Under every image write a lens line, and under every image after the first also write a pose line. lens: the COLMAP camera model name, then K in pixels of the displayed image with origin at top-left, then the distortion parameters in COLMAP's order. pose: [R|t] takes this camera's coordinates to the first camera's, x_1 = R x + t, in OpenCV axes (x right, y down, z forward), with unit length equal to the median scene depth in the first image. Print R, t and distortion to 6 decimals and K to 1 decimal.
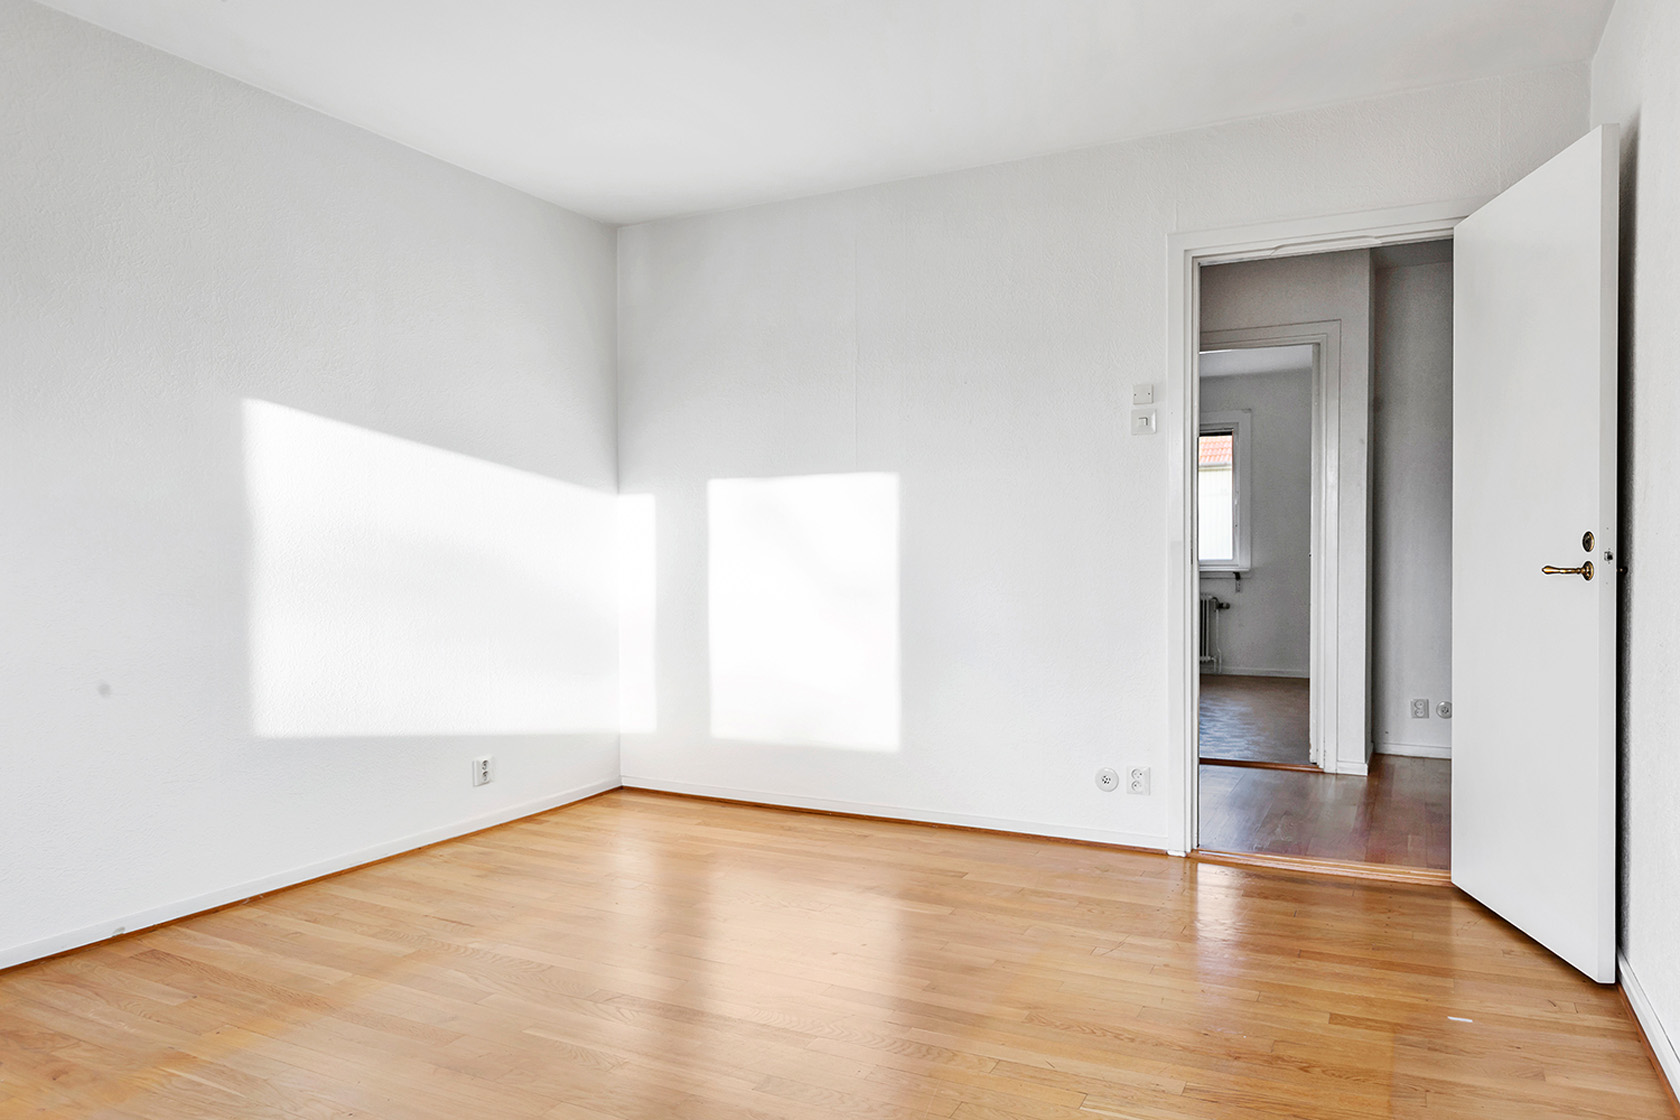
lens RADIAL K [[1150.0, 0, 838.0], [0, 1150.0, 561.3], [0, 0, 1]] dist [0.056760, 0.000192]
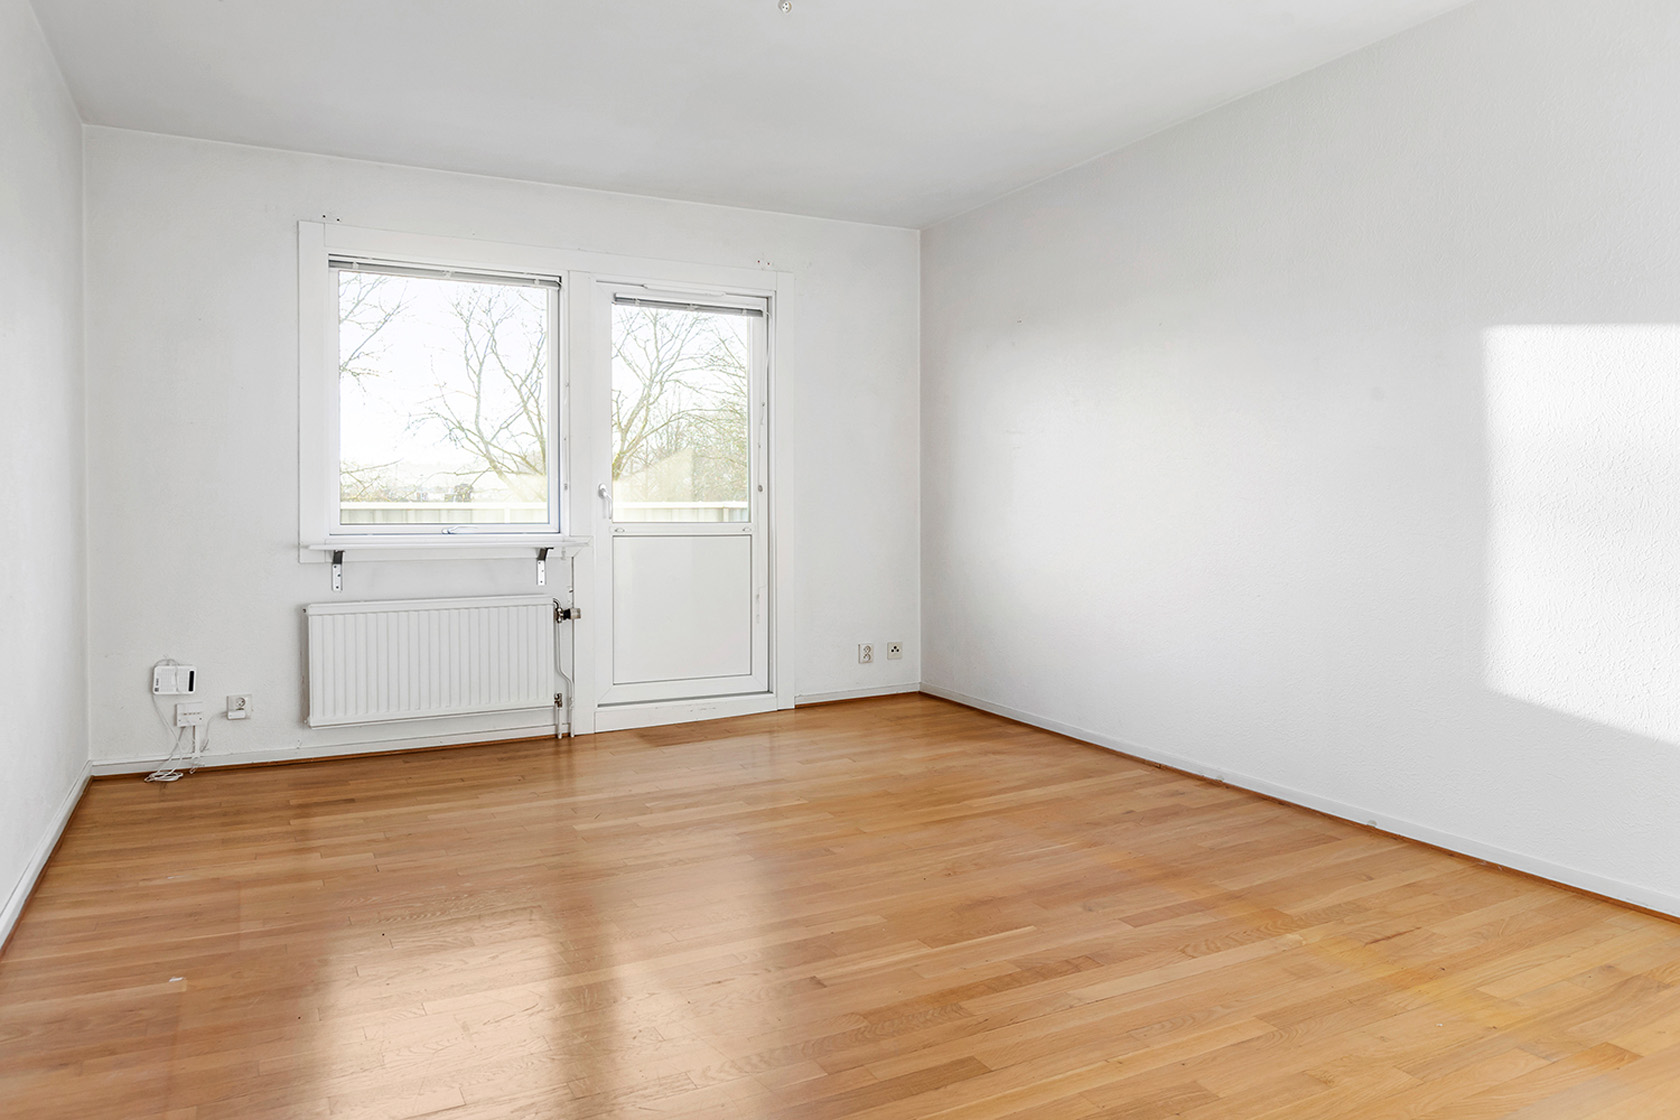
lens RADIAL K [[1150.0, 0, 842.4], [0, 1150.0, 550.6], [0, 0, 1]] dist [0.056760, 0.000192]
pose [[-0.582319, 0.032436, -0.812313, 0.545496], [-0.004788, 0.999050, 0.043325, 0.008042], [0.812946, 0.029118, -0.581611, 1.160959]]
